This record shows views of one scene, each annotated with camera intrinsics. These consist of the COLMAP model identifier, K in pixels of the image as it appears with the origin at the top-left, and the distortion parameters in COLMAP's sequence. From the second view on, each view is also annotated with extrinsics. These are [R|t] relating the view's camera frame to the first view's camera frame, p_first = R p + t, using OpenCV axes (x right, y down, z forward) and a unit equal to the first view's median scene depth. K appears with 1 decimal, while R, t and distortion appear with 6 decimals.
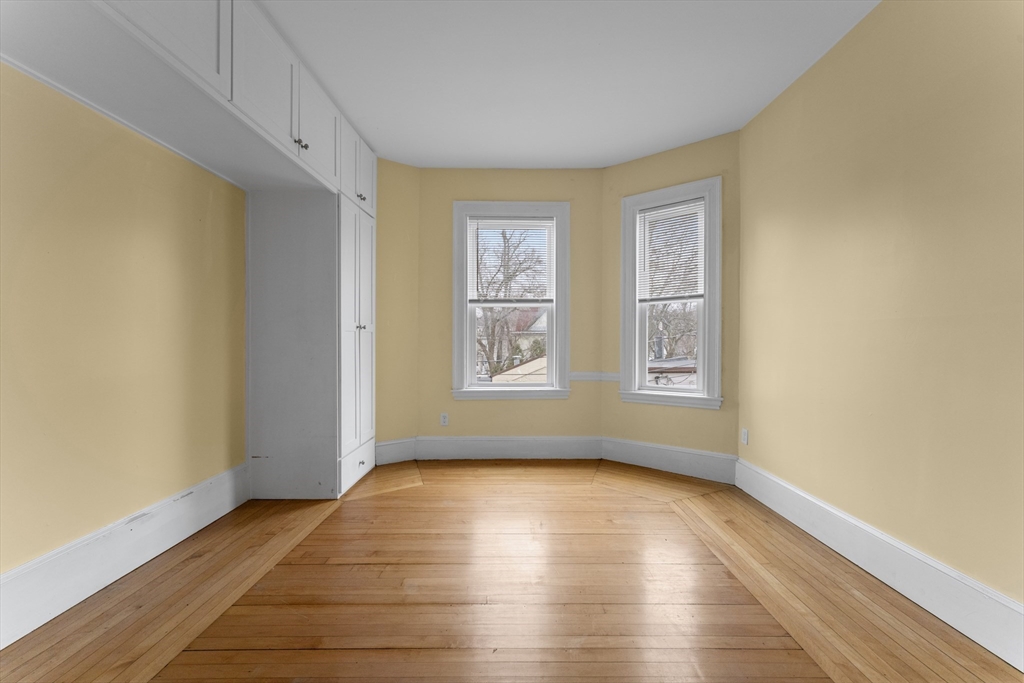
lens RADIAL K [[422.2, 0, 512.2], [0, 422.2, 341.9], [0, 0, 1]] dist [0.001258, -0.000730]
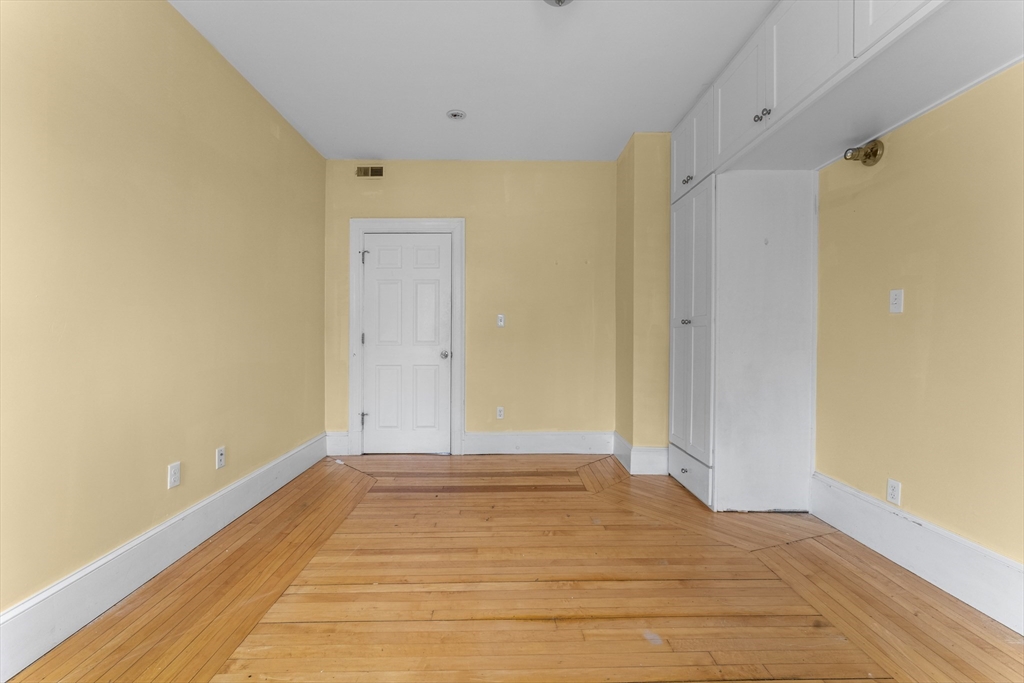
lens RADIAL K [[422.2, 0, 516.7], [0, 422.2, 338.3], [0, 0, 1]] dist [0.001258, -0.000730]
pose [[-0.997280, 0.003601, -0.073619, 0.048830], [0.001955, 0.999747, 0.022419, -0.011342], [0.073681, 0.022214, -0.997034, 1.034510]]
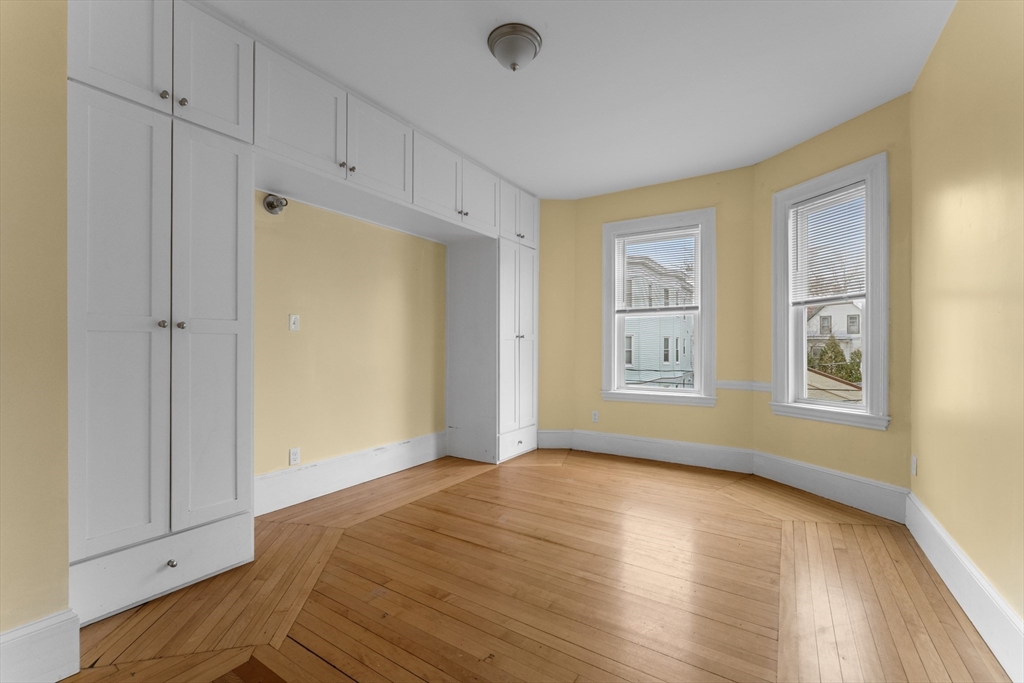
lens RADIAL K [[422.2, 0, 495.0], [0, 422.2, 344.8], [0, 0, 1]] dist [0.001258, -0.000730]
pose [[0.833060, 0.000188, -0.553182, 0.306011], [-0.006411, 0.999936, -0.009316, 0.003330], [0.553145, 0.011308, 0.833008, -0.121258]]
